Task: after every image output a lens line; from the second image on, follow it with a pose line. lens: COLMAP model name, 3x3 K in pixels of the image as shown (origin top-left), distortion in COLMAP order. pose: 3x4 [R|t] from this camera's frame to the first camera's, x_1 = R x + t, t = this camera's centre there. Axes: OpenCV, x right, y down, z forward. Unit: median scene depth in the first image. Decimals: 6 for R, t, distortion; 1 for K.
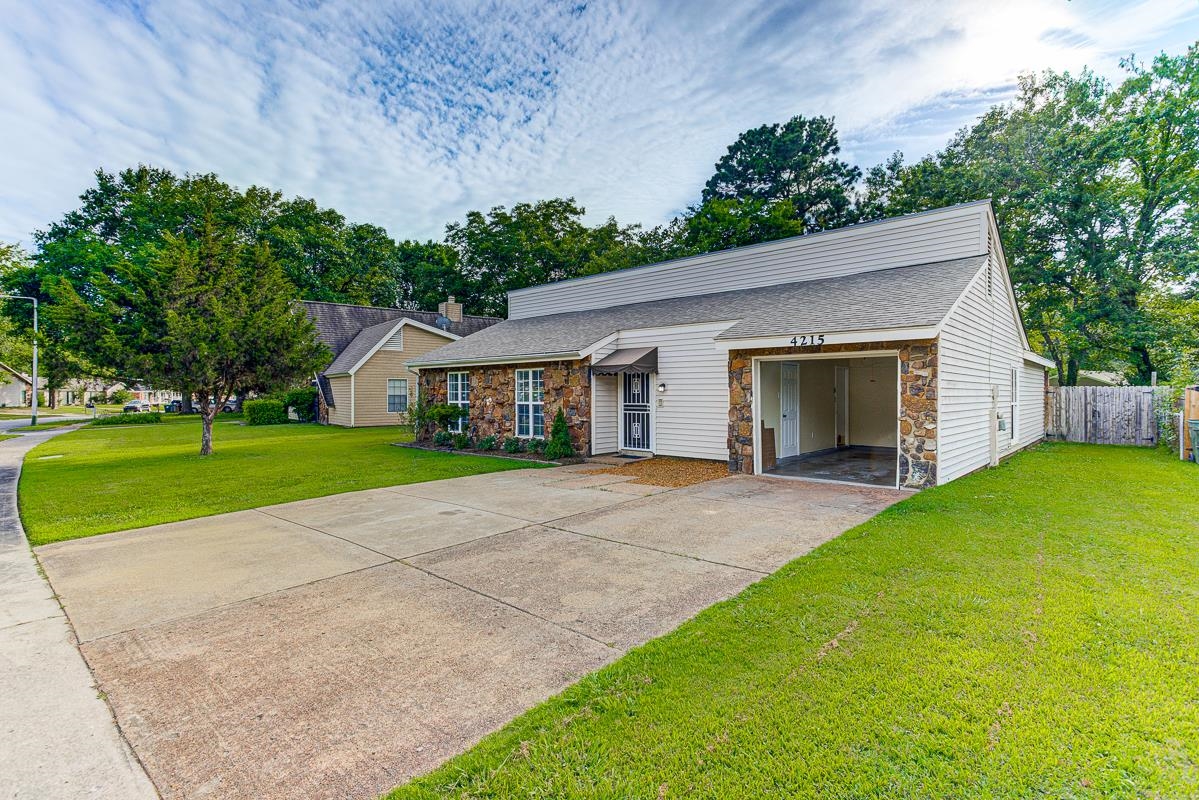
lens RADIAL K [[577.5, 0, 592.0], [0, 577.5, 394.5], [0, 0, 1]] dist [0.019670, 0.000166]
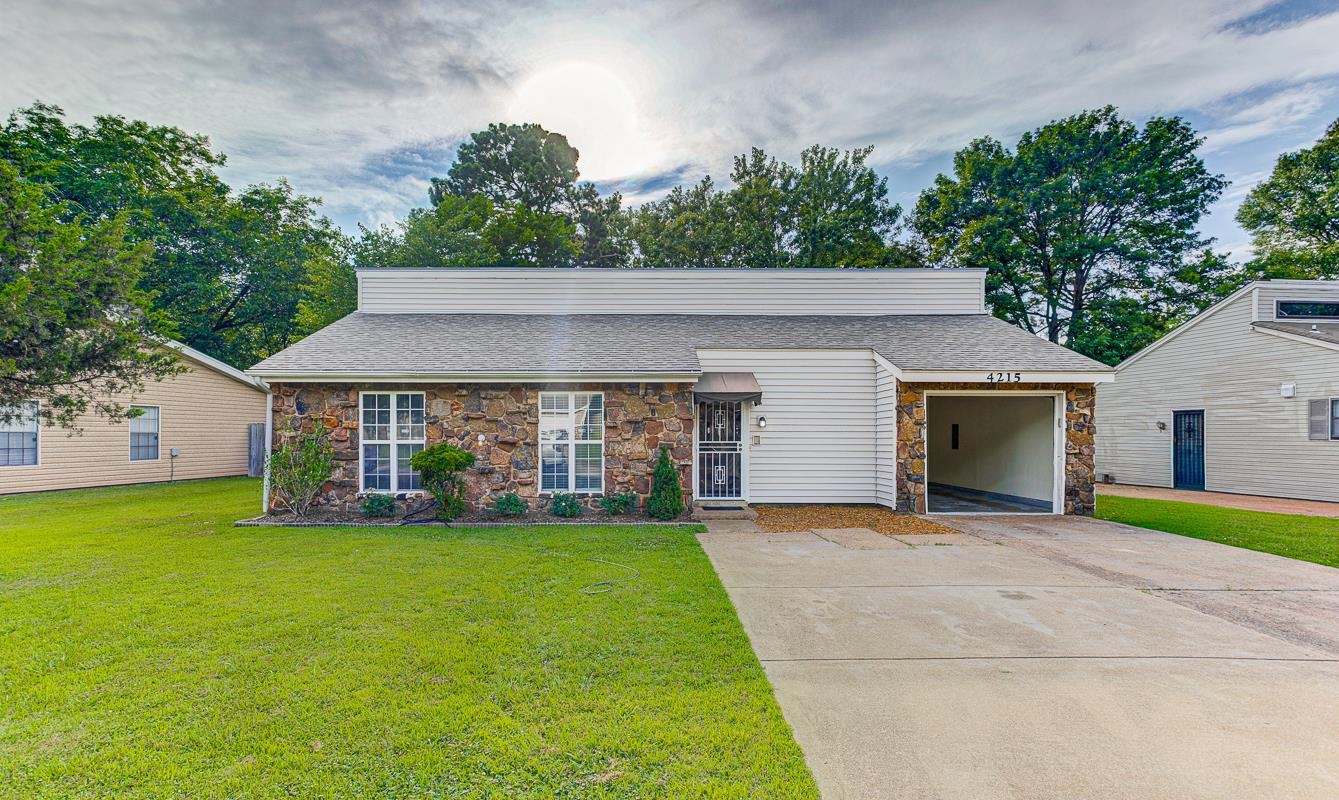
lens RADIAL K [[621.7, 0, 661.6], [0, 621.7, 428.5], [0, 0, 1]] dist [0.030579, 0.000032]
pose [[0.729655, 0.005100, 0.683797, -0.571512], [-0.001500, 0.999982, -0.005858, 0.002785], [-0.683814, 0.003249, 0.729649, 0.419767]]
